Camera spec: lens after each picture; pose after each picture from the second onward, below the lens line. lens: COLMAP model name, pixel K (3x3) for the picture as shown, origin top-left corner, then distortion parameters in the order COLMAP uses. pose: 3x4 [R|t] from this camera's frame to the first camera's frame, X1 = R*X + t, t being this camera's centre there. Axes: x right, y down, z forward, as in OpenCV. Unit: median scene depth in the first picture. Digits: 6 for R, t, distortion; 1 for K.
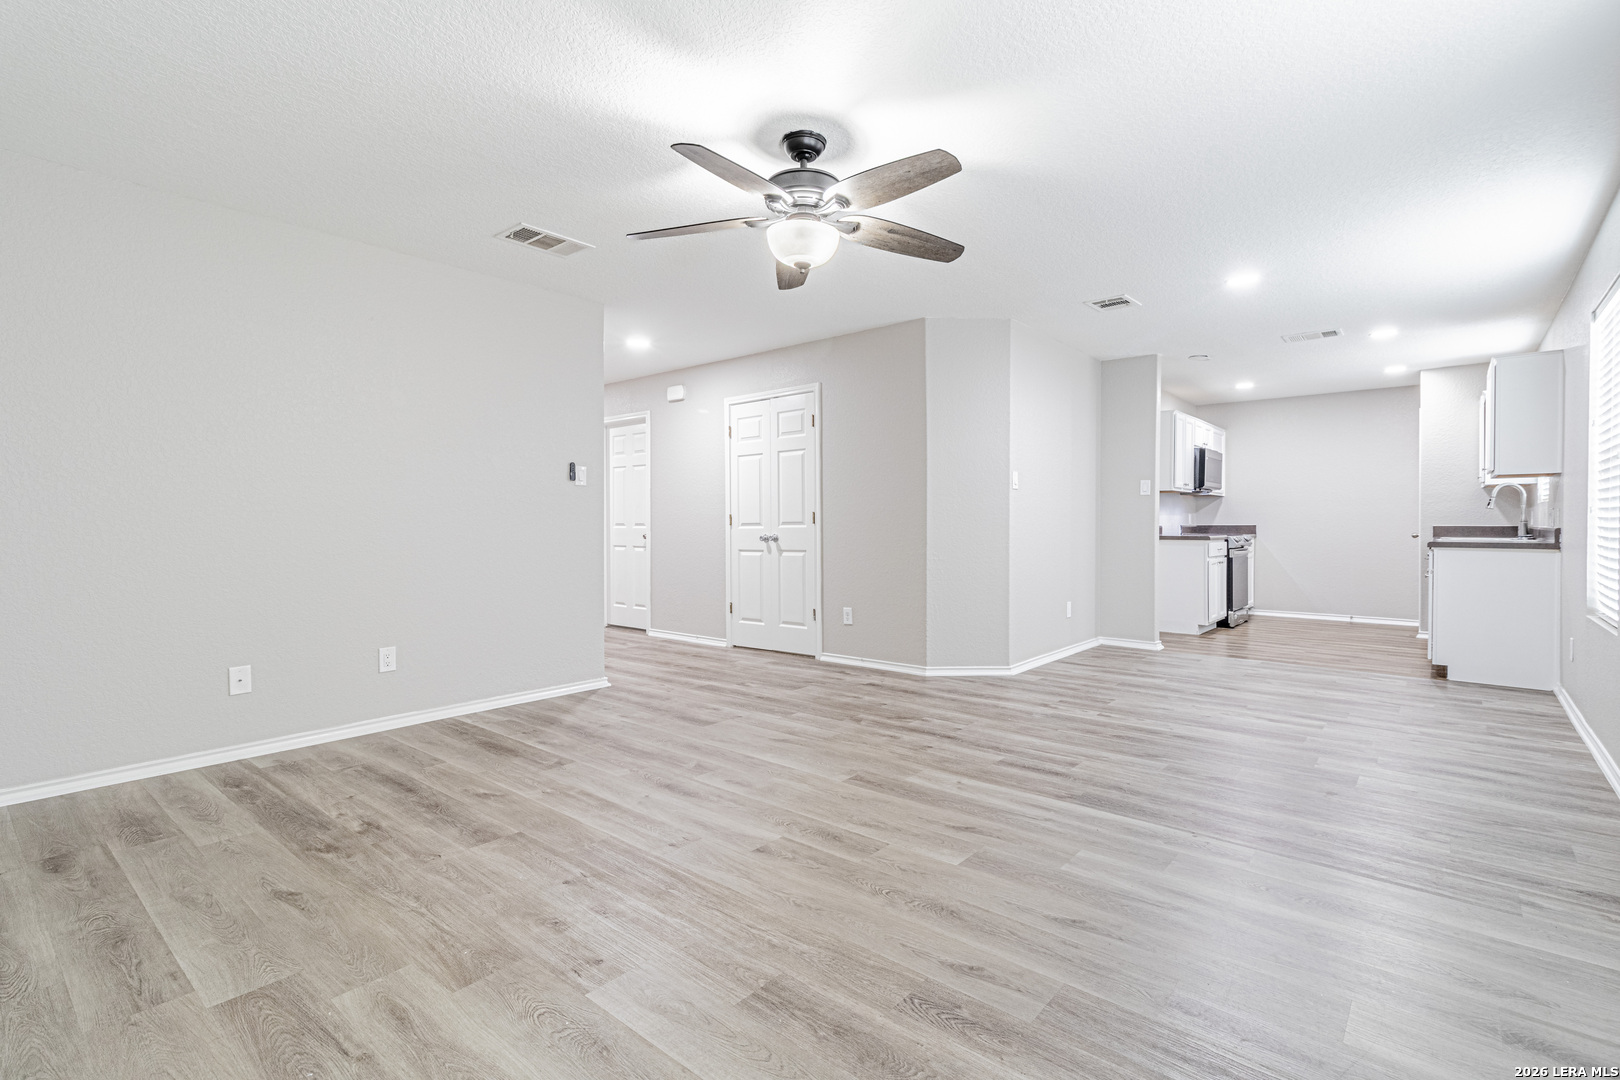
lens RADIAL K [[727.7, 0, 815.7], [0, 727.7, 536.8], [0, 0, 1]] dist [-0.001956, 0.002034]
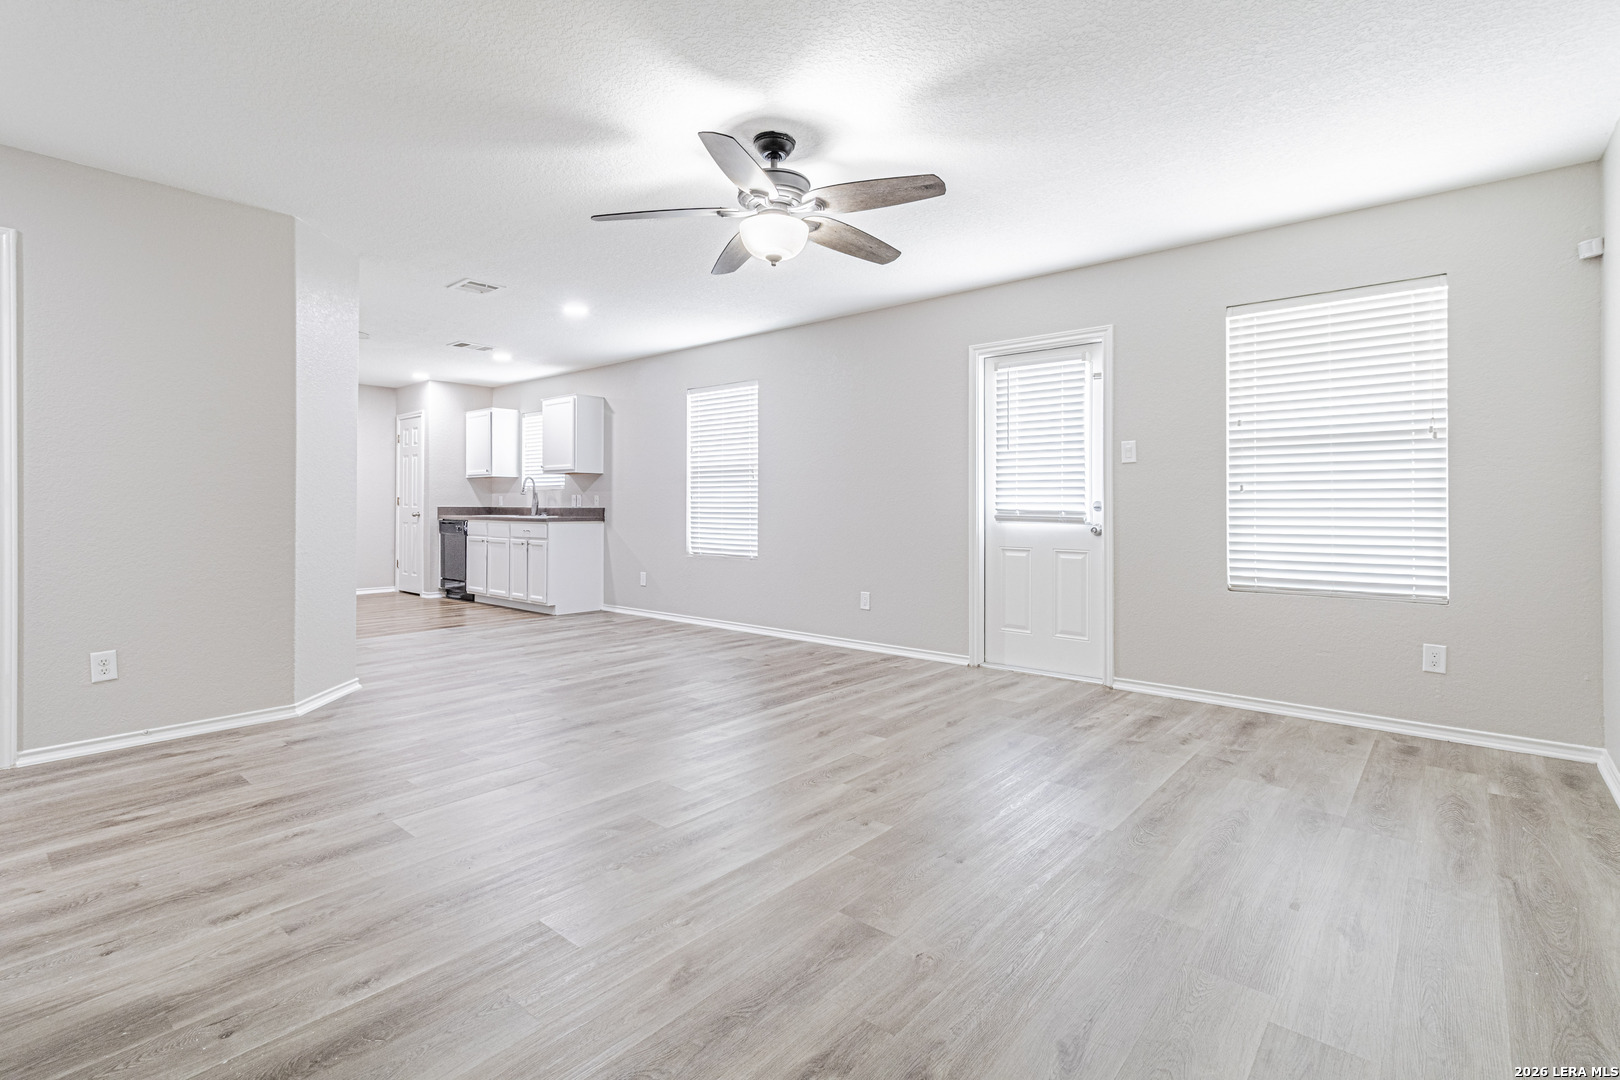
lens RADIAL K [[767.2, 0, 795.7], [0, 767.2, 502.6], [0, 0, 1]] dist [0.007423, -0.001134]
pose [[0.026158, 0.008299, 0.999623, -0.928302], [0.014764, 0.999853, -0.008687, -0.004468], [-0.999549, 0.014986, 0.026031, 0.789693]]
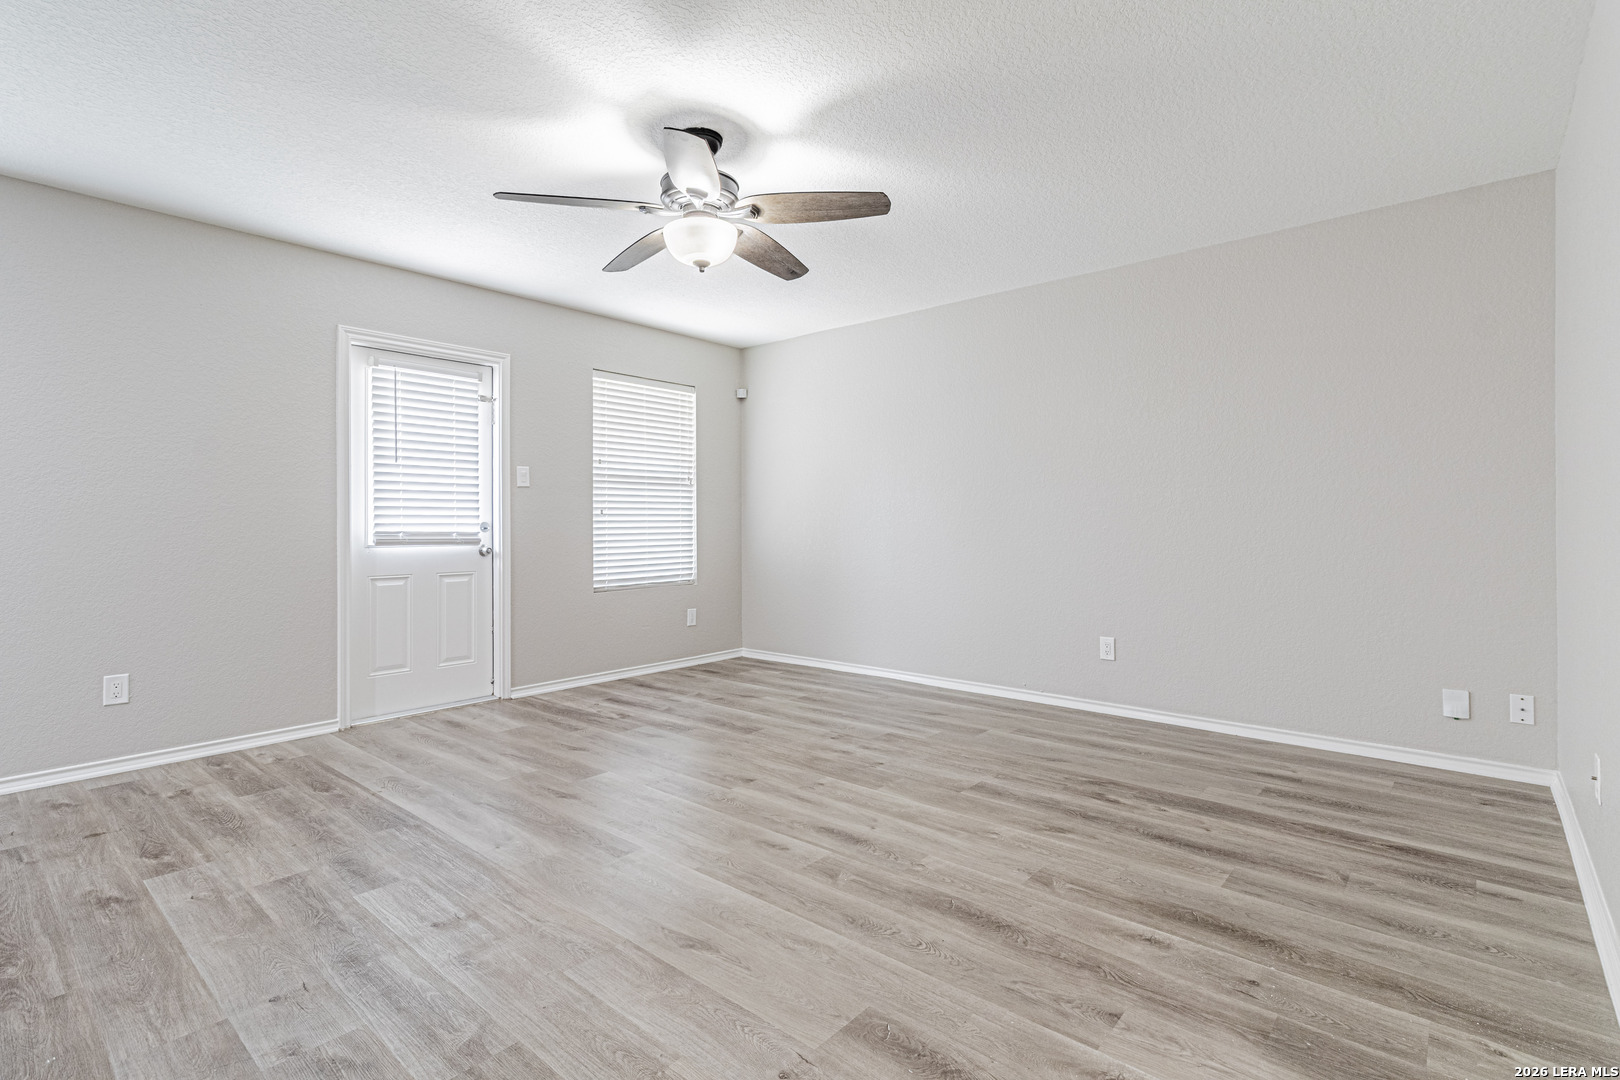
lens RADIAL K [[767.2, 0, 820.9], [0, 767.2, 542.6], [0, 0, 1]] dist [0.007423, -0.001134]
pose [[-0.999941, 0.005488, 0.009418, -0.157530], [0.005887, 0.999065, 0.042835, -0.030601], [-0.009174, 0.042888, -0.999038, 1.699068]]
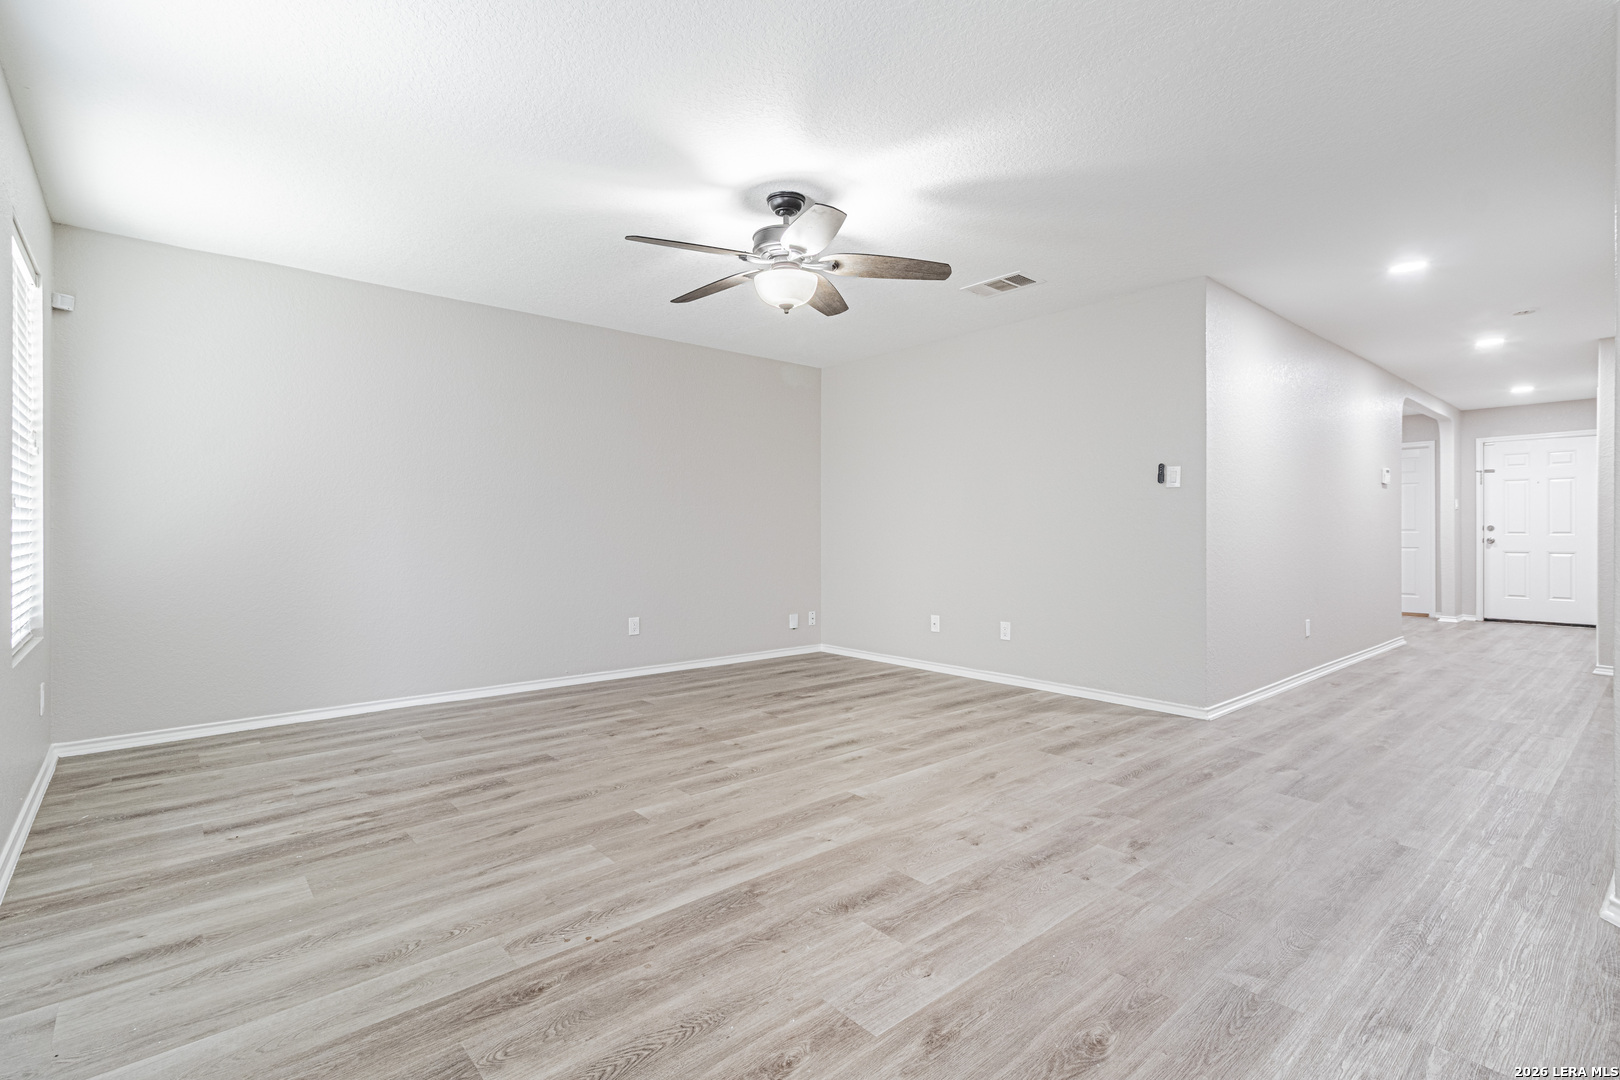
lens RADIAL K [[767.2, 0, 825.3], [0, 767.2, 531.6], [0, 0, 1]] dist [0.007423, -0.001134]
pose [[-0.136010, 0.001720, -0.990706, 0.971661], [-0.016675, 0.999853, 0.004025, -0.009685], [0.990567, 0.017067, -0.135962, 1.027101]]
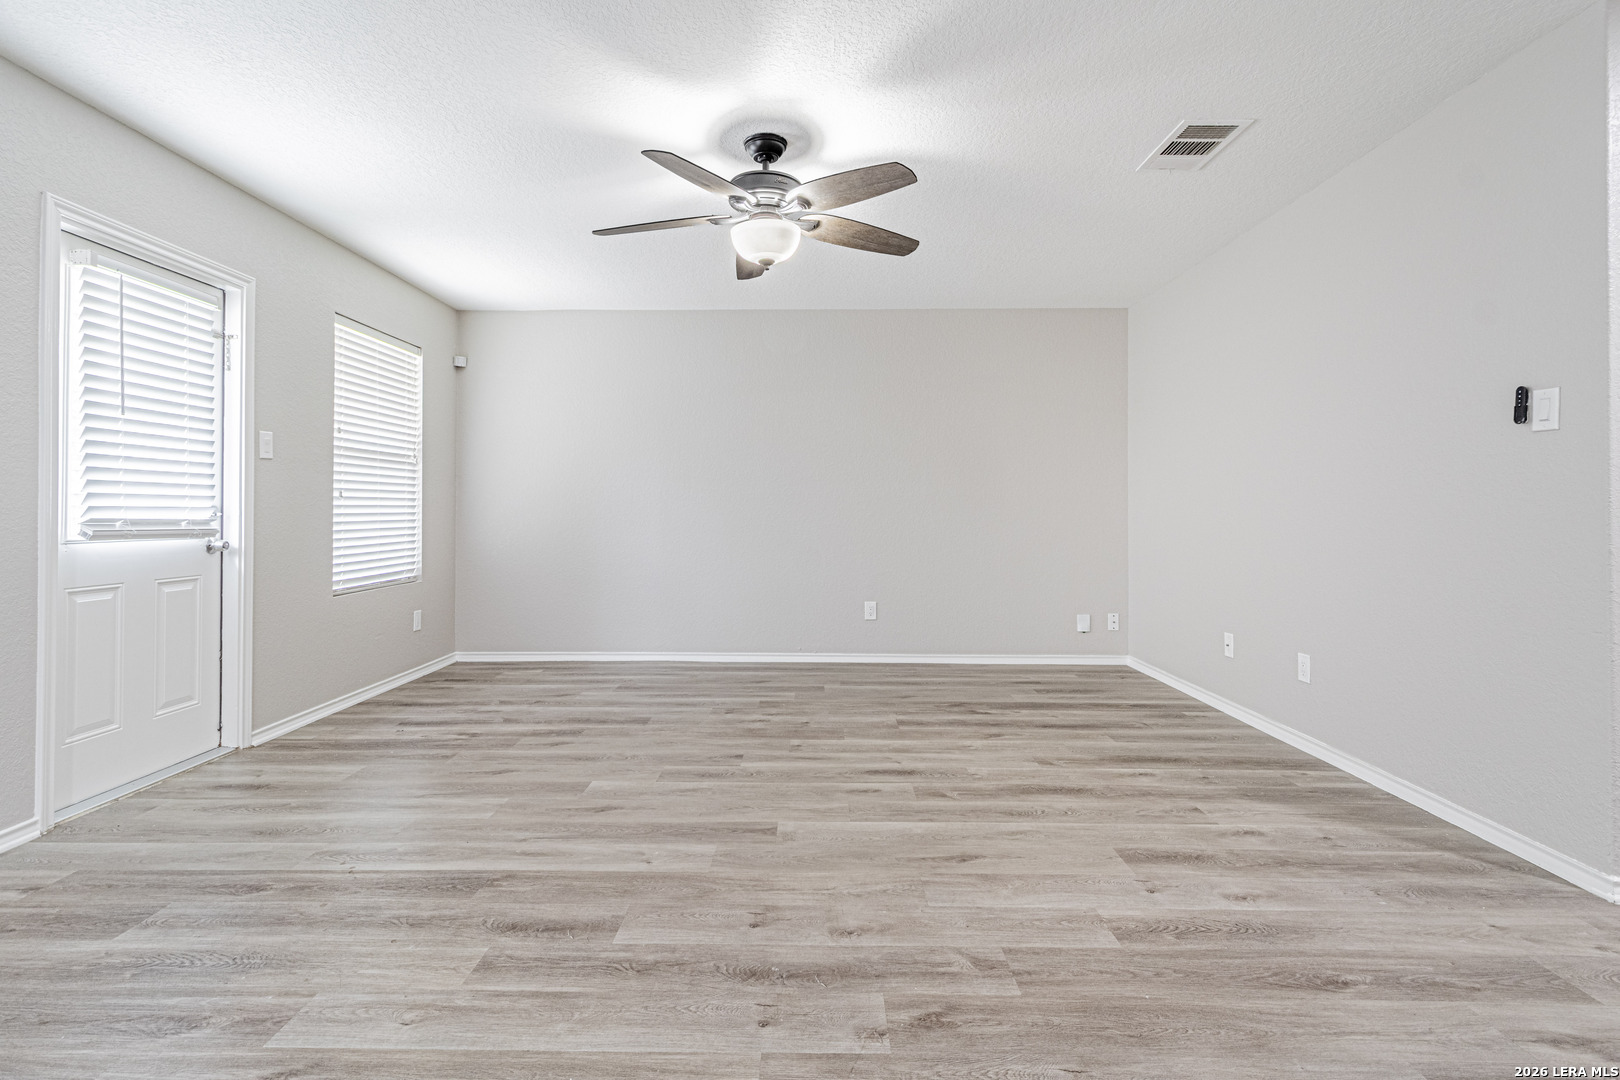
lens RADIAL K [[767.2, 0, 802.0], [0, 767.2, 525.5], [0, 0, 1]] dist [0.007423, -0.001134]
pose [[-0.773573, 0.013800, -0.633557, 0.523558], [-0.010257, 0.999359, 0.034292, -0.028036], [0.633624, 0.033026, -0.772936, 1.564783]]
